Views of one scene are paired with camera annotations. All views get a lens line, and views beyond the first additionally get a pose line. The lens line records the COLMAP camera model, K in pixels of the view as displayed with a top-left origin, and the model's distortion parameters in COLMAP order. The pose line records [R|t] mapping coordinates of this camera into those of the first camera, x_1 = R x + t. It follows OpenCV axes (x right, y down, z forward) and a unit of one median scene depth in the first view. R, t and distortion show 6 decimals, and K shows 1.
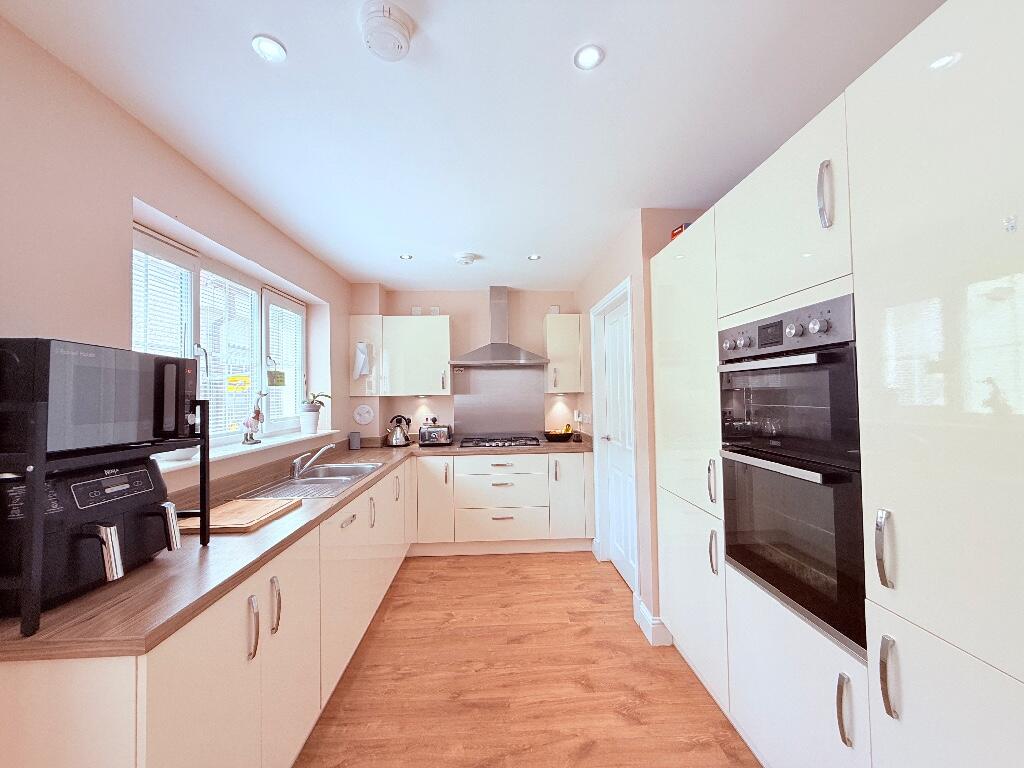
lens RADIAL K [[408.6, 0, 509.4], [0, 408.6, 385.6], [0, 0, 1]] dist [0.001549, 0.000188]
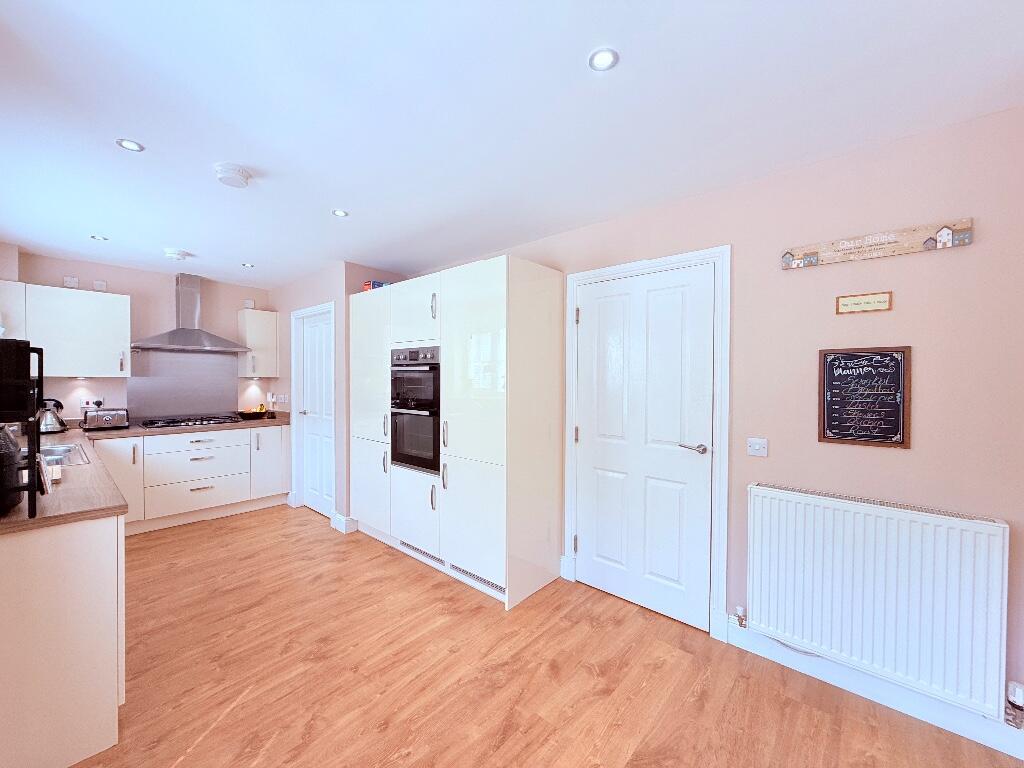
lens RADIAL K [[406.3, 0, 512.0], [0, 406.3, 384.0], [0, 0, 1]] dist [0.002543, 0.000368]
pose [[0.688638, 0.010766, 0.725025, -0.267228], [-0.033948, 0.999272, 0.017407, -0.010506], [-0.724310, -0.036600, 0.688502, -0.411244]]
